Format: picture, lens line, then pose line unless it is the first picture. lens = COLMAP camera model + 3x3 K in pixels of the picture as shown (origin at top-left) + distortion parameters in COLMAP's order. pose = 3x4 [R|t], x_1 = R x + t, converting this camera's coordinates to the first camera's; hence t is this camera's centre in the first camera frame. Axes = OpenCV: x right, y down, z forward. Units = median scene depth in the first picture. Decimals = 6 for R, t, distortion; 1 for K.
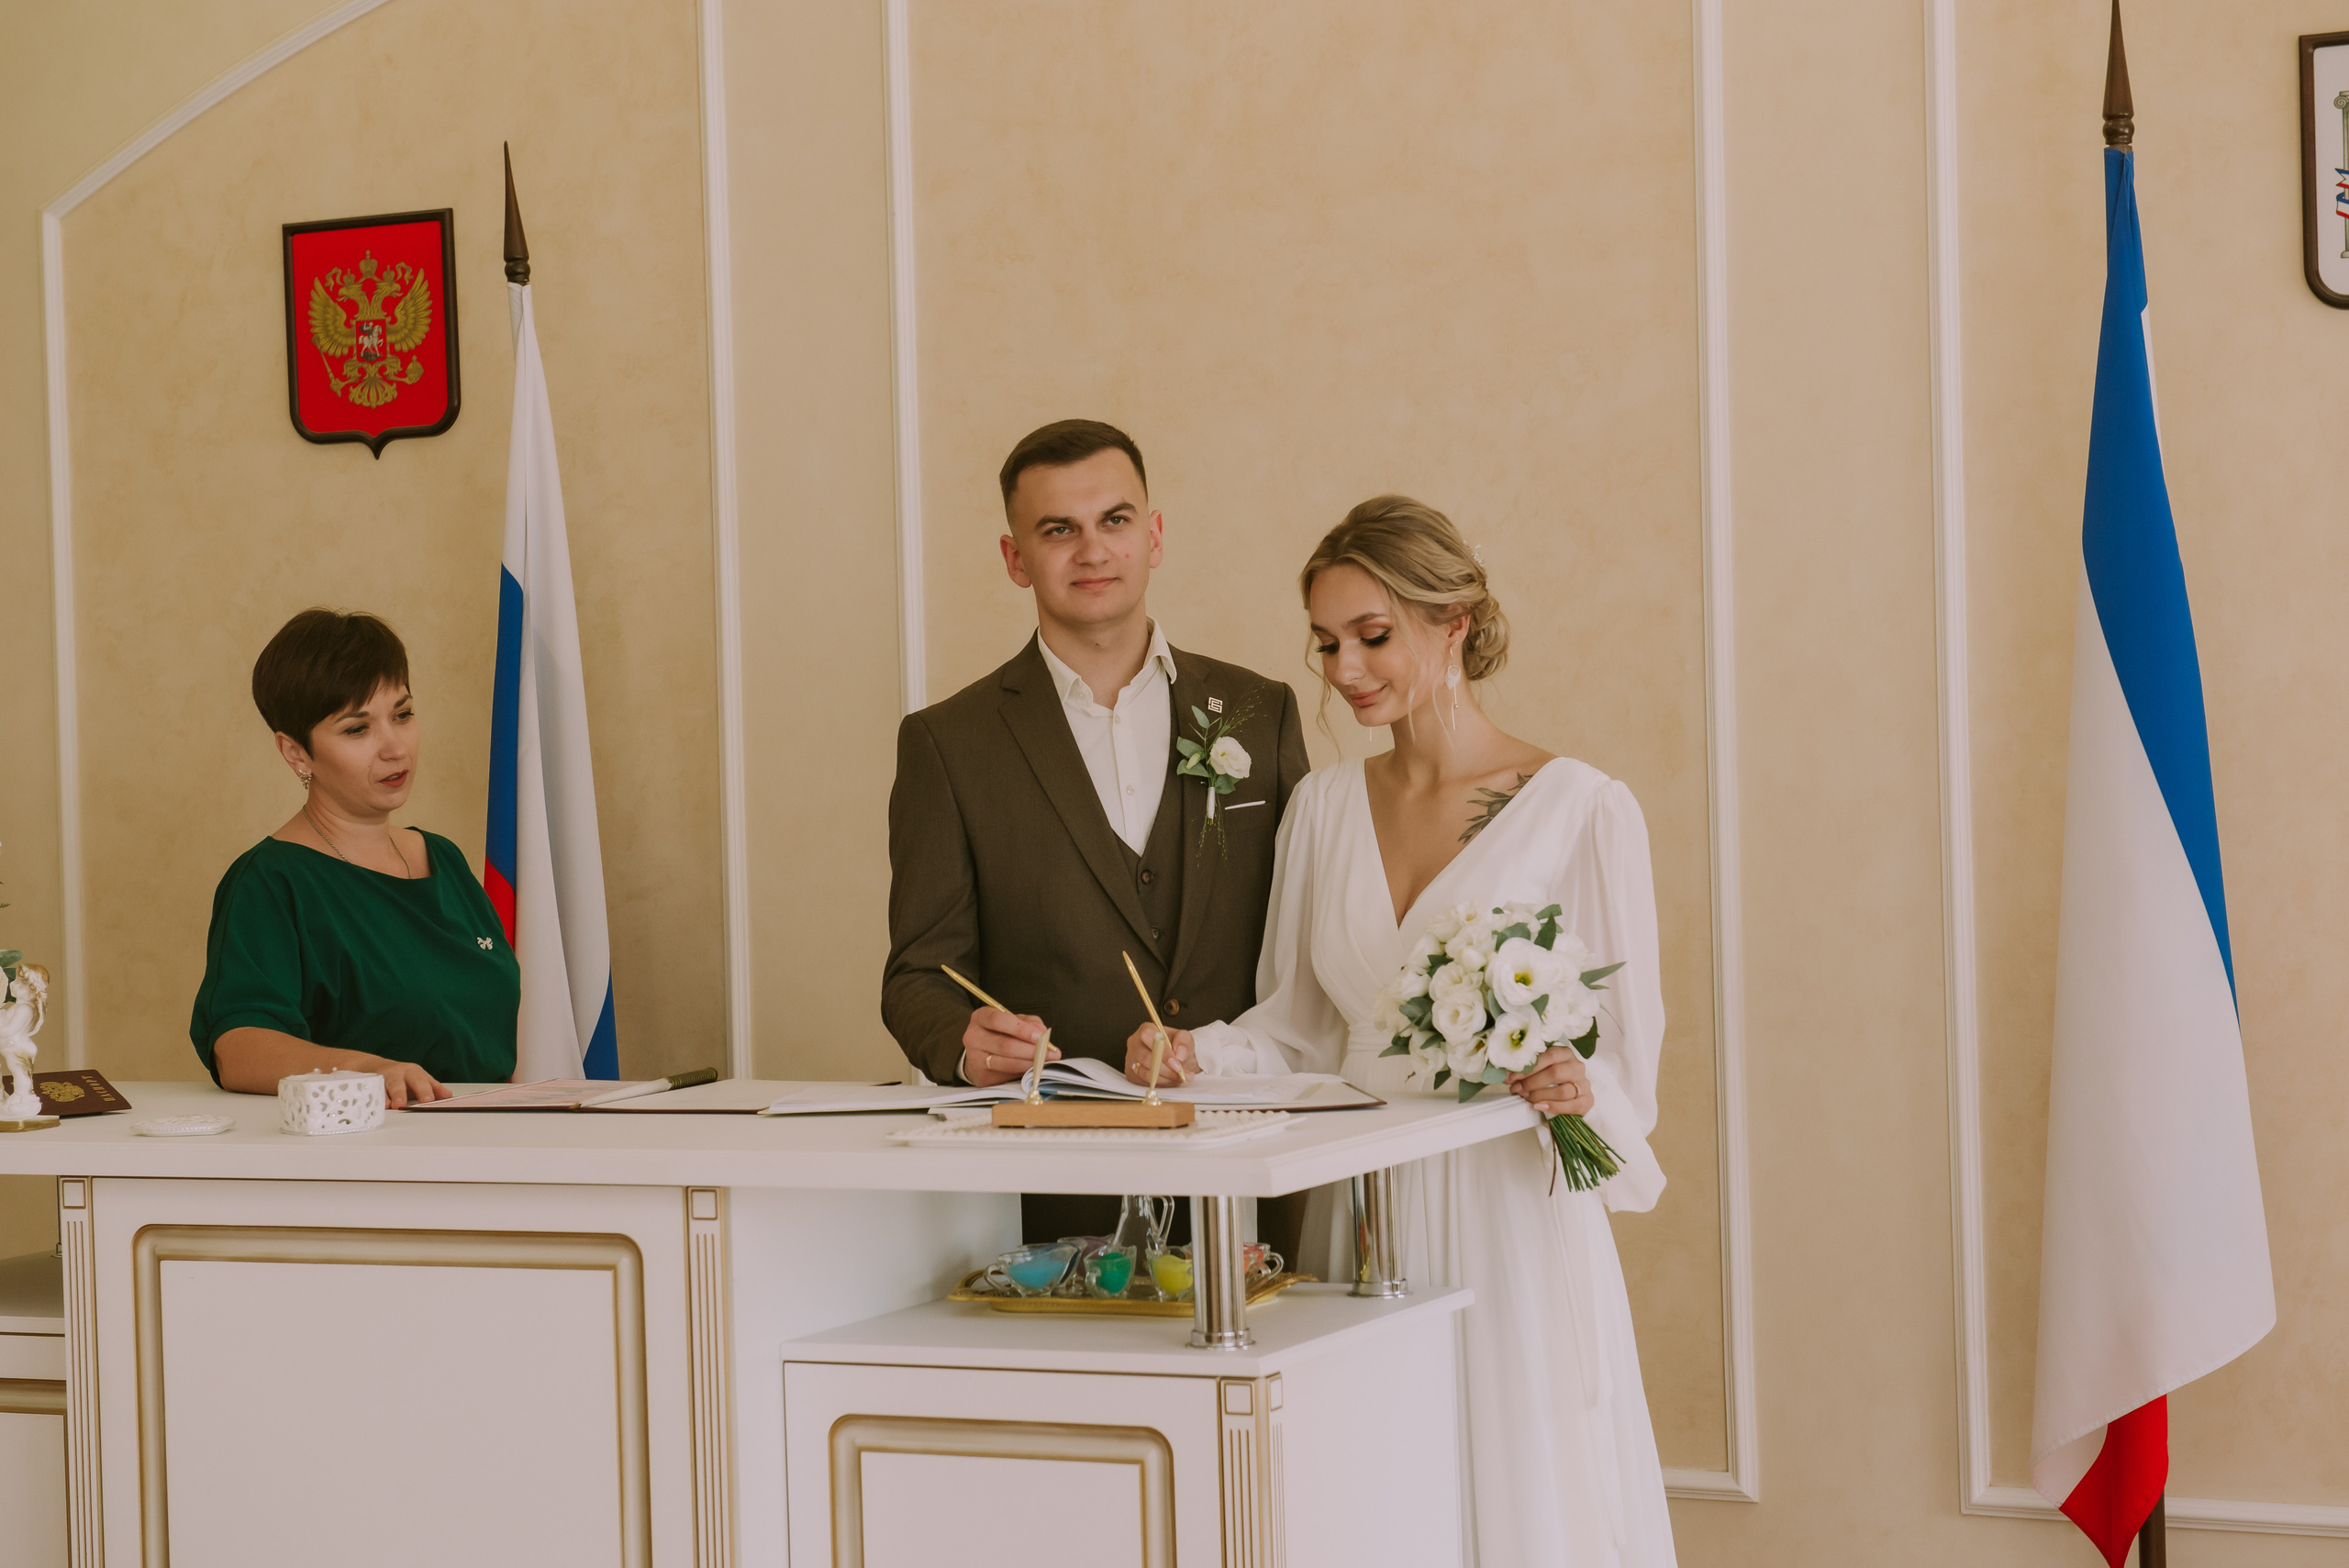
lens RADIAL K [[4427.7, 0, 1174.5], [0, 4427.7, 784.0], [0, 0, 1]] dist [0.058907, 0.144134]
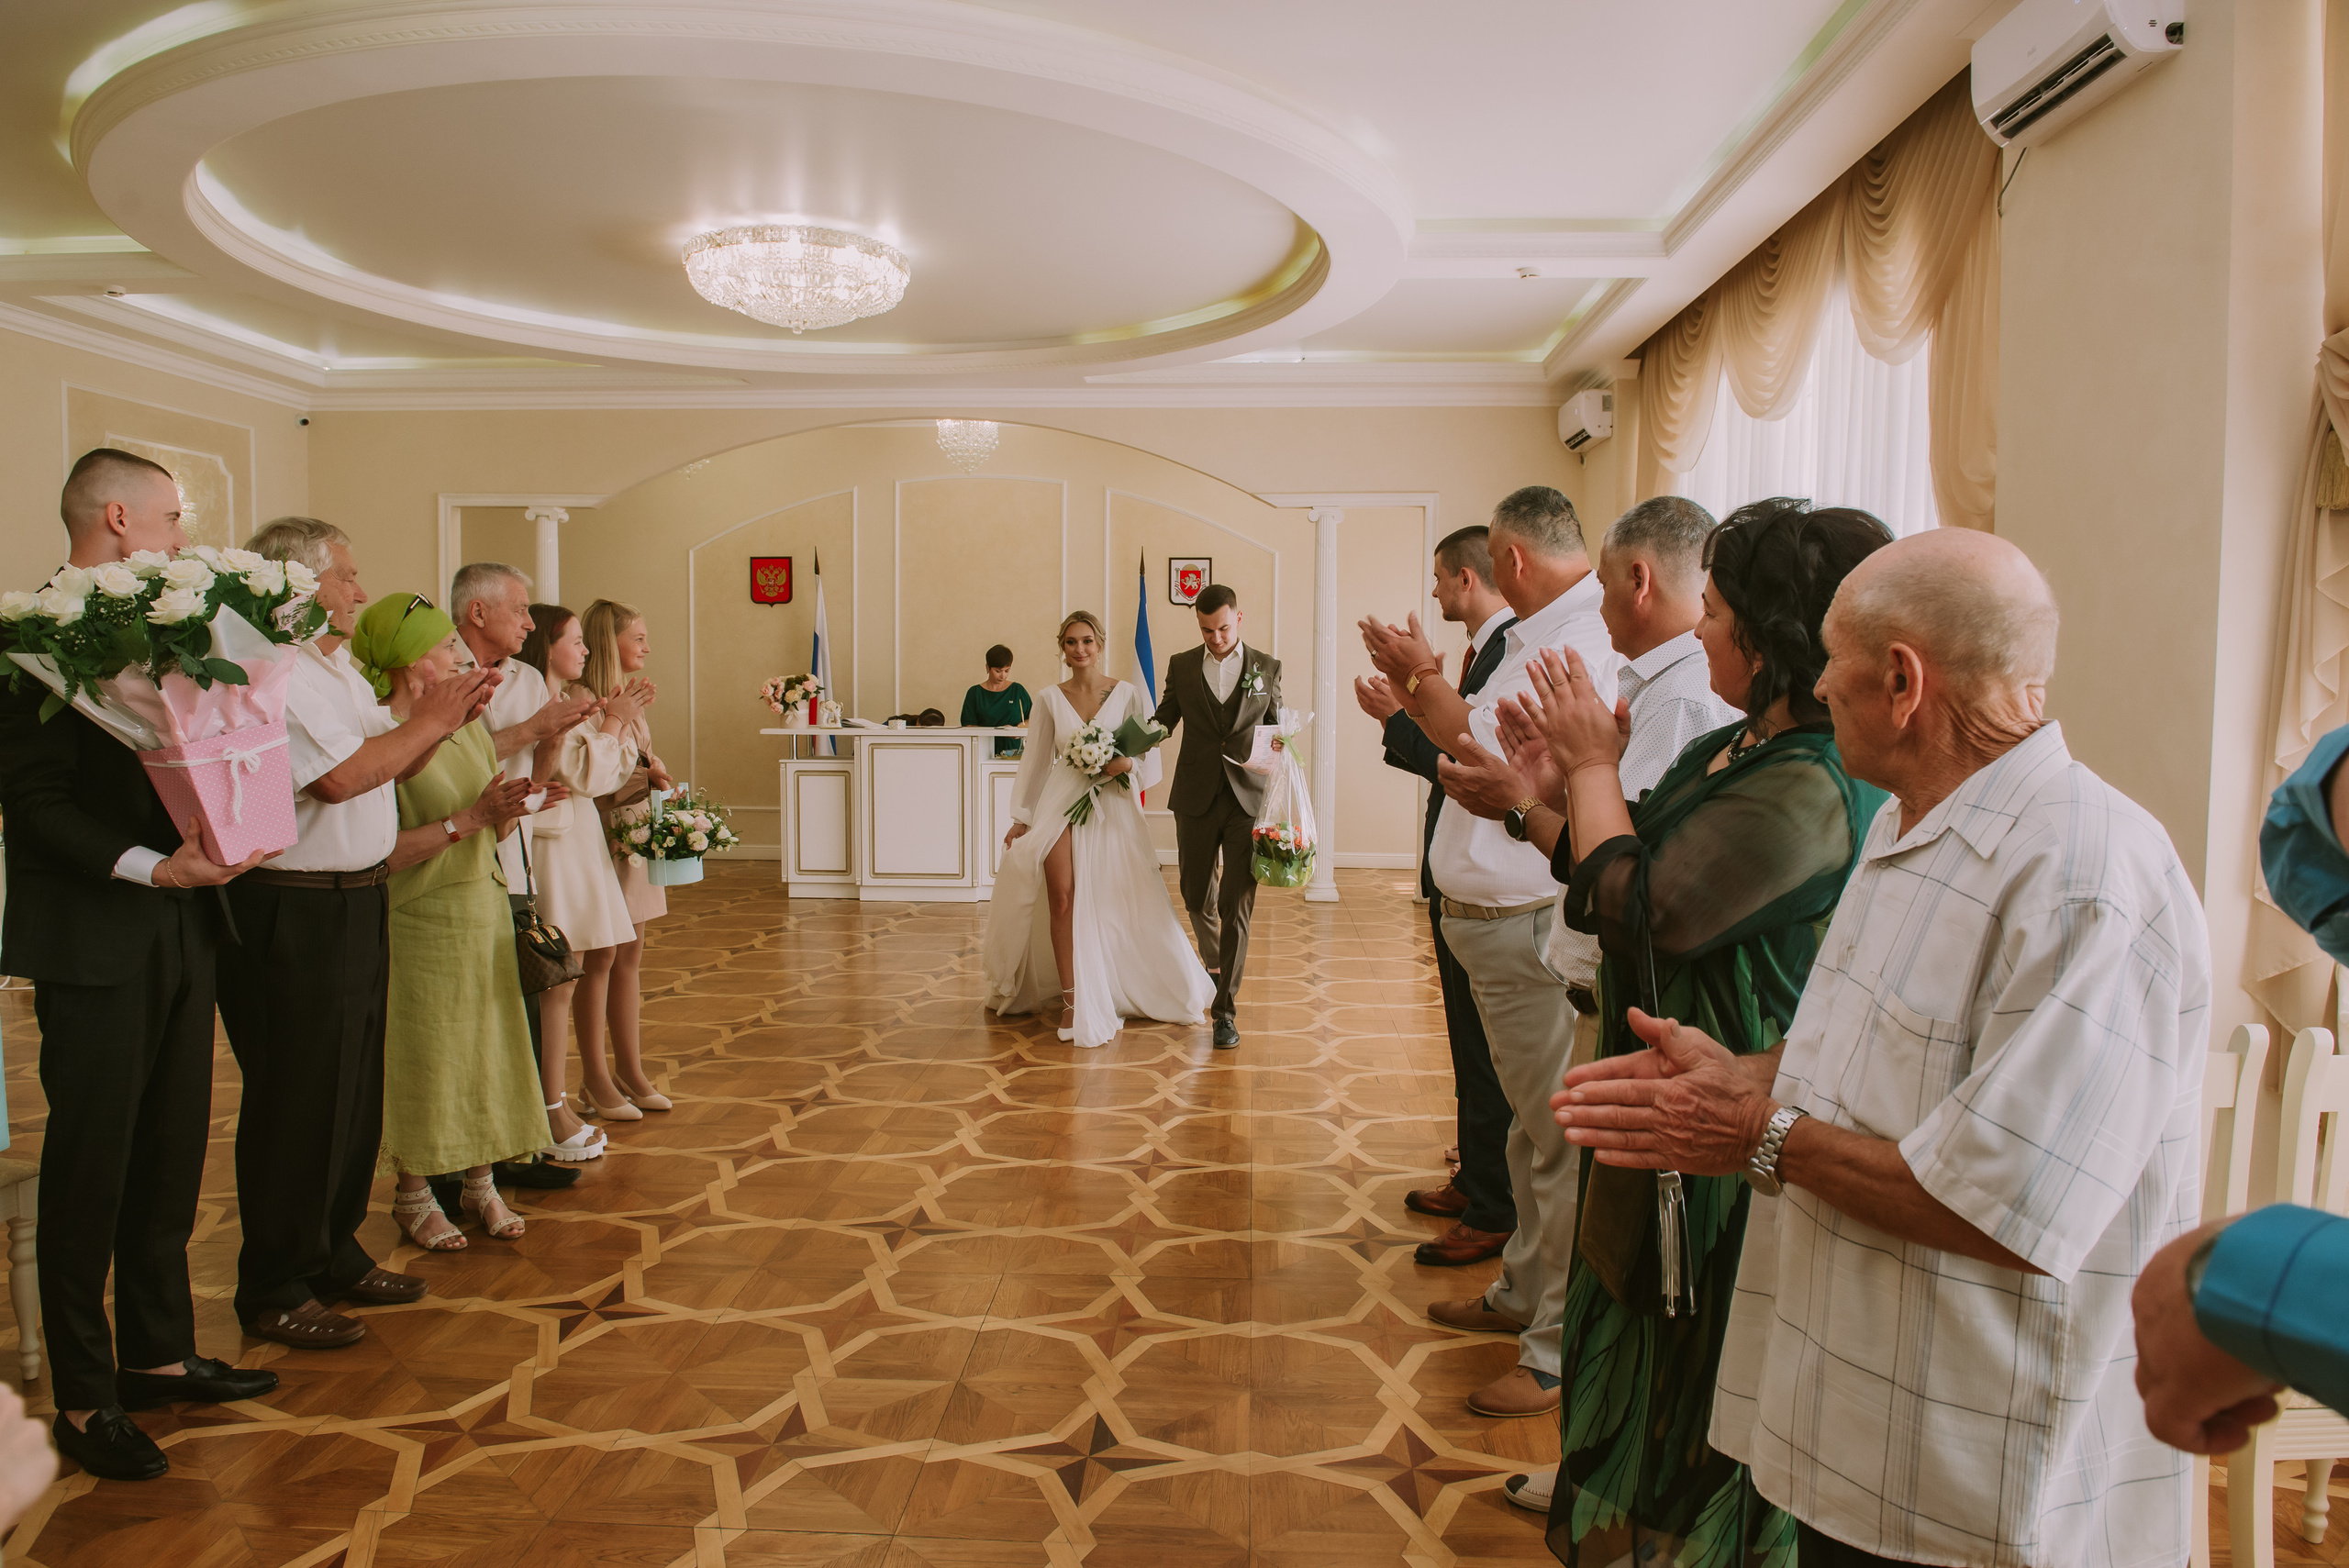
lens RADIAL K [[1670.2, 0, 1174.5], [0, 1670.2, 784.0], [0, 0, 1]] dist [-0.064691, 0.001544]
pose [[0.936056, 0.017518, 0.351415, -0.460180], [-0.033888, 0.998605, 0.040485, 0.032940], [-0.350216, -0.049805, 0.935344, -0.953237]]
